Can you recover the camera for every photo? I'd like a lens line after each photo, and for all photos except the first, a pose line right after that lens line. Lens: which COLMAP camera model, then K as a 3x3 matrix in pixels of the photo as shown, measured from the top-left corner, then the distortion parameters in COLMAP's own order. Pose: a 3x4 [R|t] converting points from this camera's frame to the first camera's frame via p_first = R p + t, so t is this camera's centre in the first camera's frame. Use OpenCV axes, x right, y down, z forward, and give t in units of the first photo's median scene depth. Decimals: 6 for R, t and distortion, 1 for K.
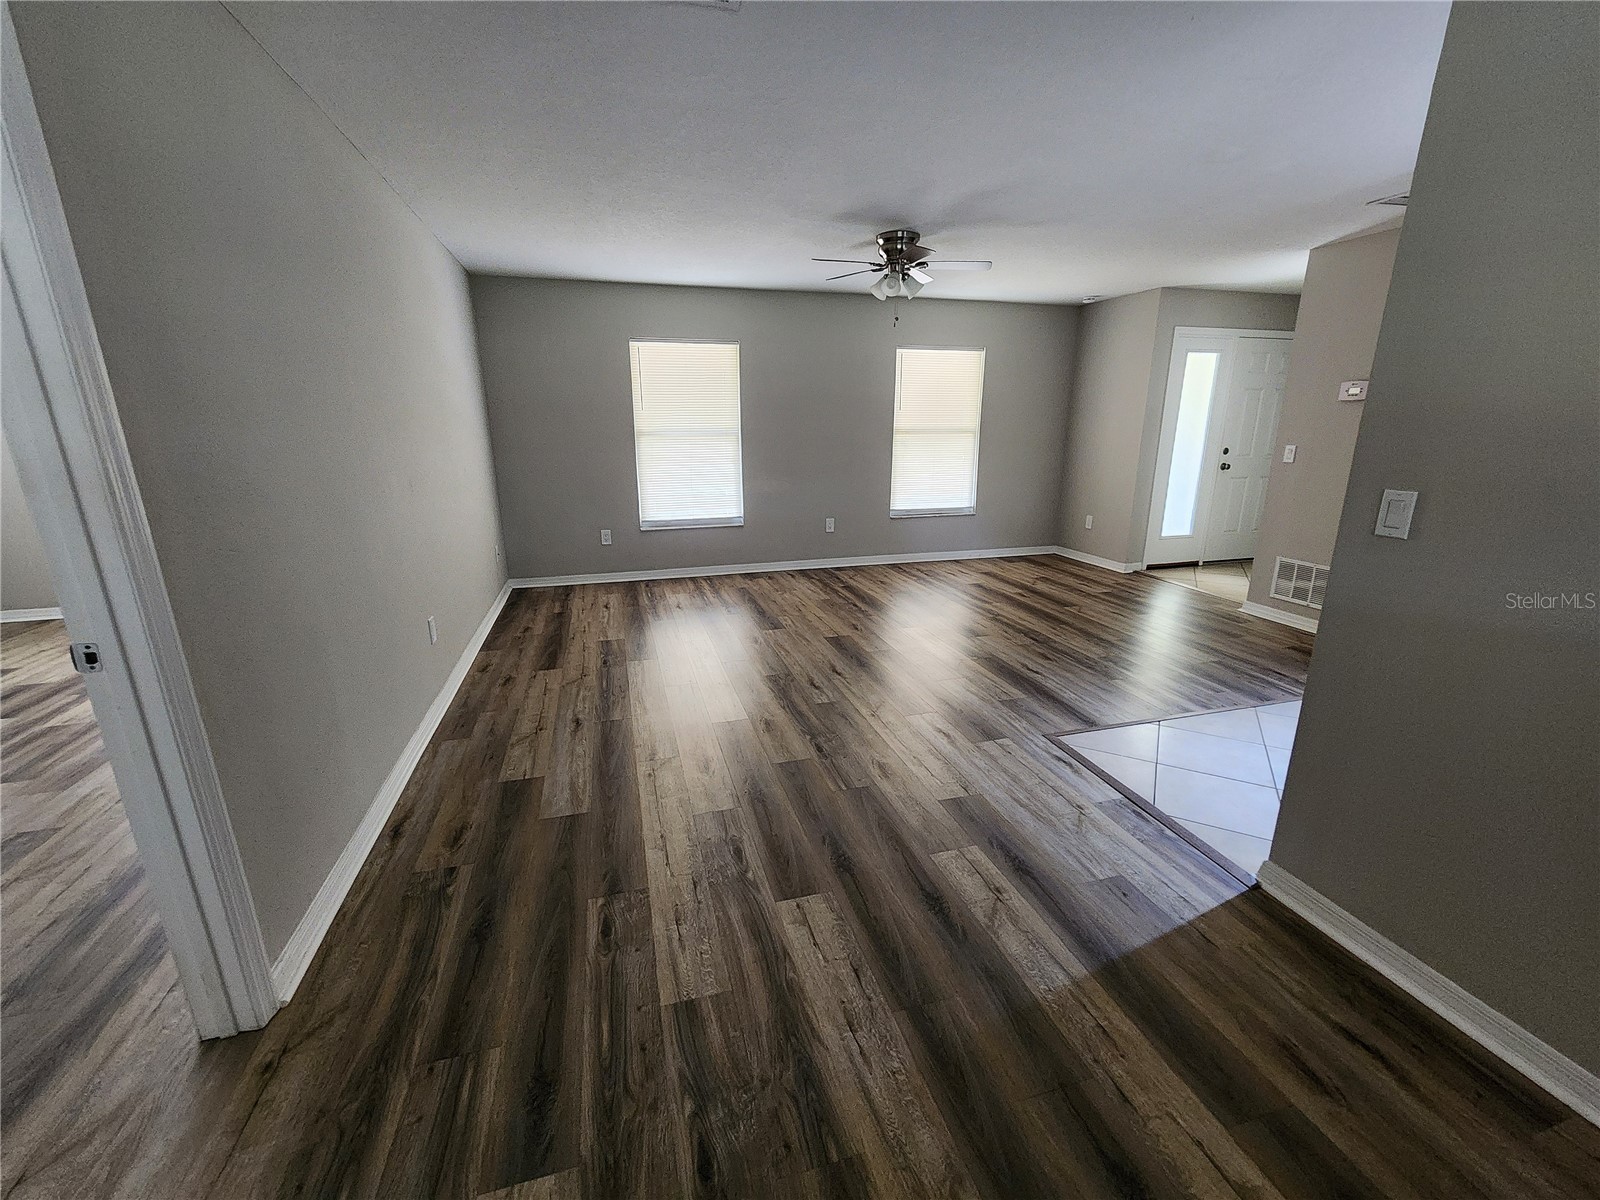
lens RADIAL K [[658.9, 0, 795.0], [0, 658.9, 605.0], [0, 0, 1]] dist [-0.001389, -0.000108]
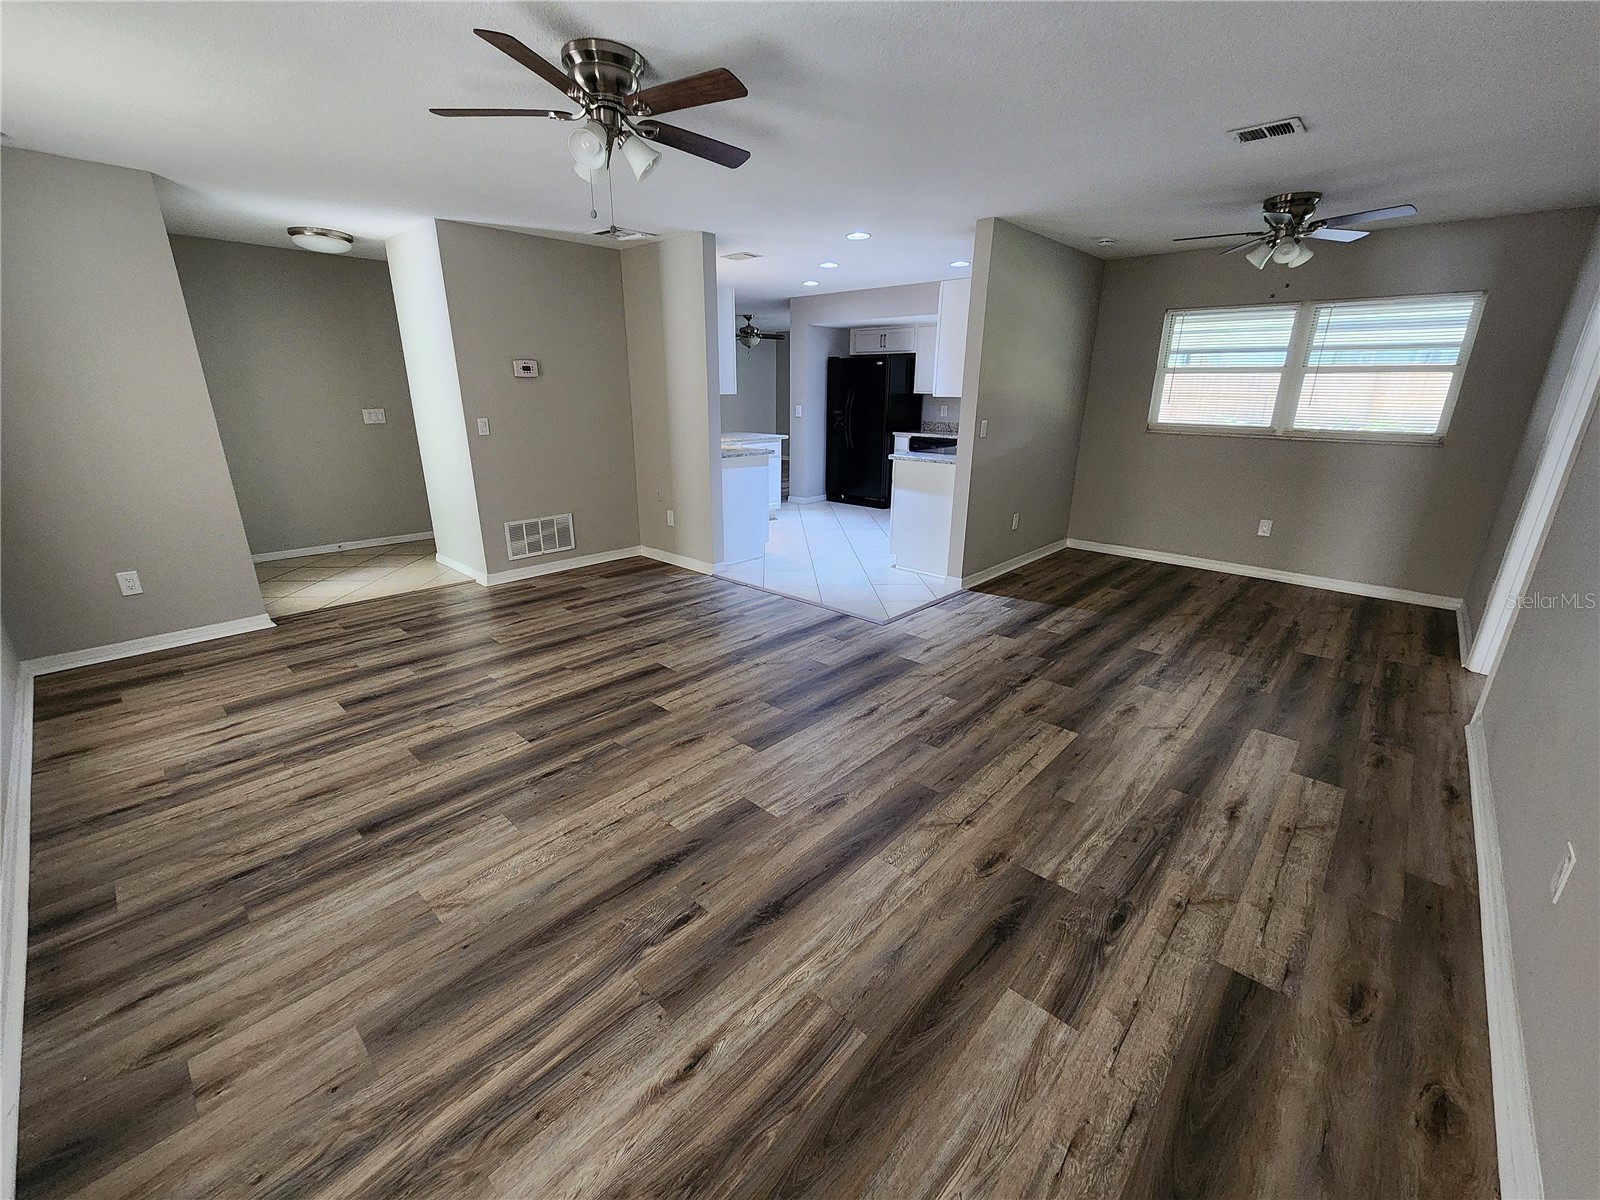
lens RADIAL K [[658.9, 0, 795.0], [0, 658.9, 605.0], [0, 0, 1]] dist [-0.001389, -0.000108]
pose [[-0.520909, -0.269146, 0.810070, -0.527292], [0.227263, 0.871012, 0.435534, -0.401455], [-0.822803, 0.410973, -0.392551, 1.379295]]
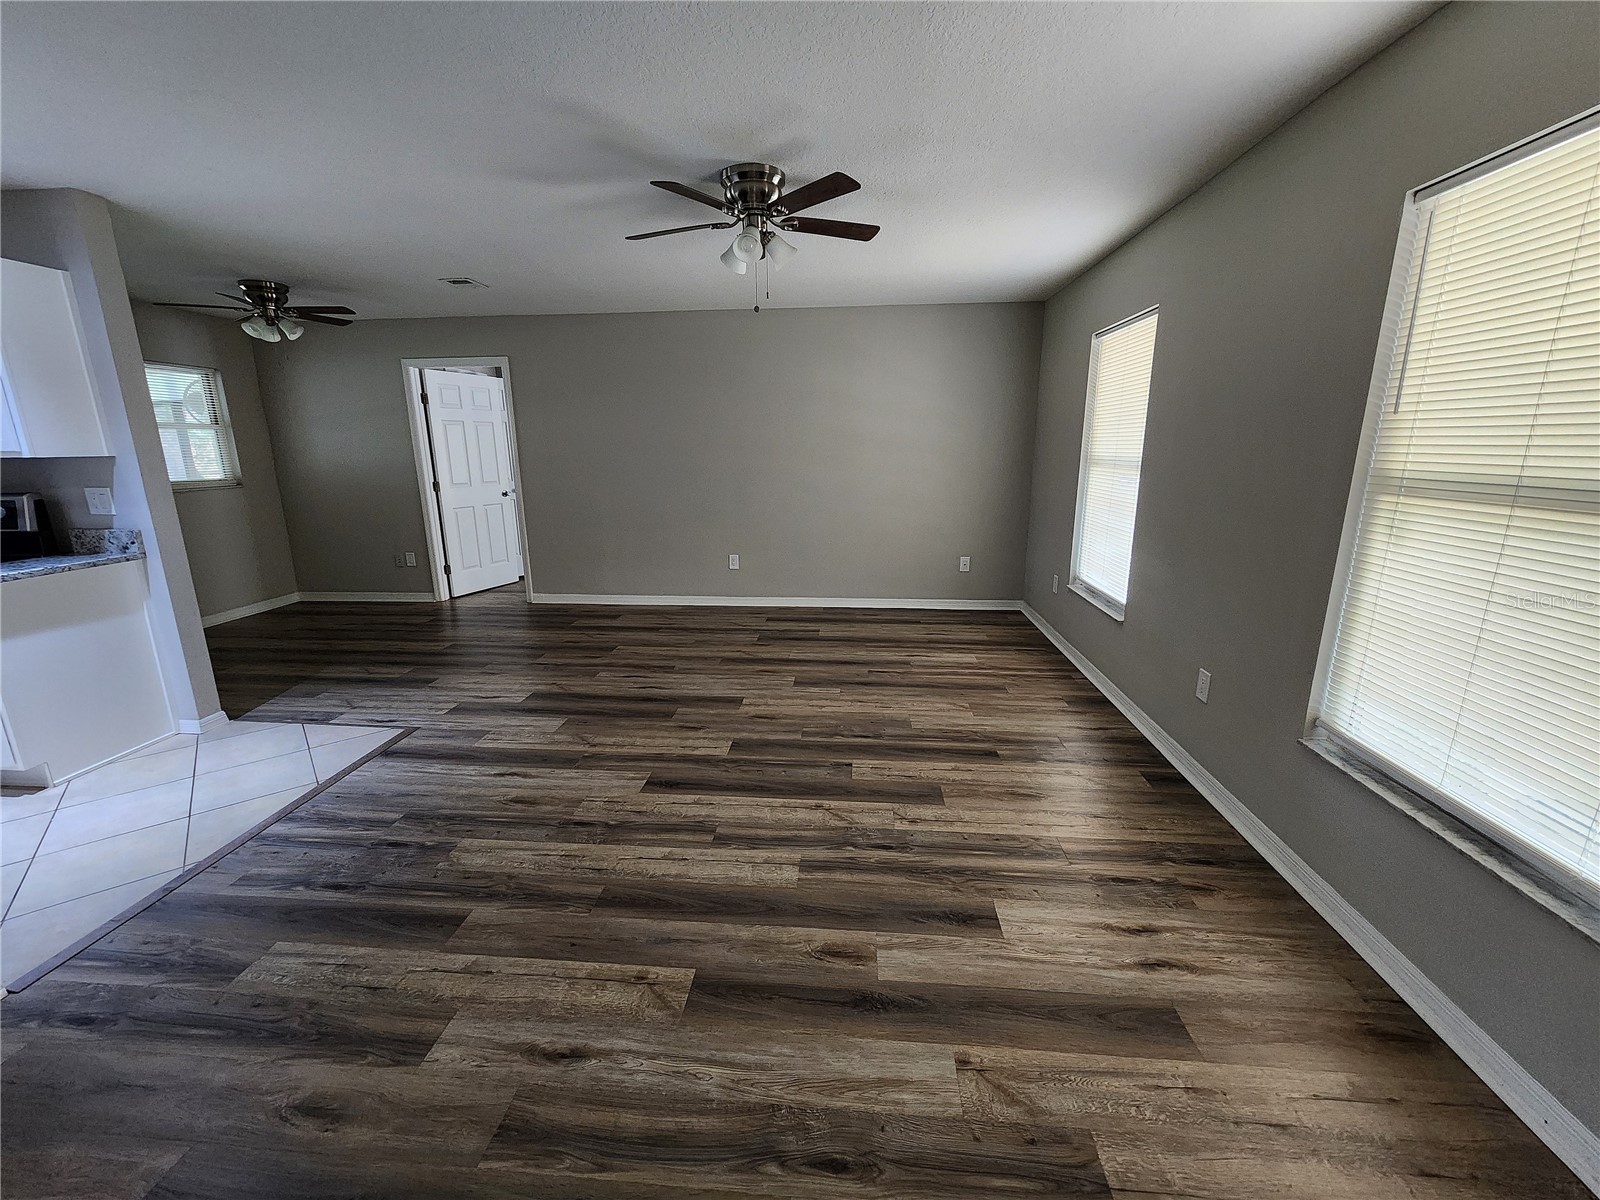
lens RADIAL K [[658.9, 0, 795.0], [0, 658.9, 605.0], [0, 0, 1]] dist [-0.001389, -0.000108]
pose [[-0.356112, 0.228487, -0.906078, 0.920401], [-0.243094, 0.913607, 0.325927, -0.425773], [0.902269, 0.336328, -0.269803, 1.487709]]
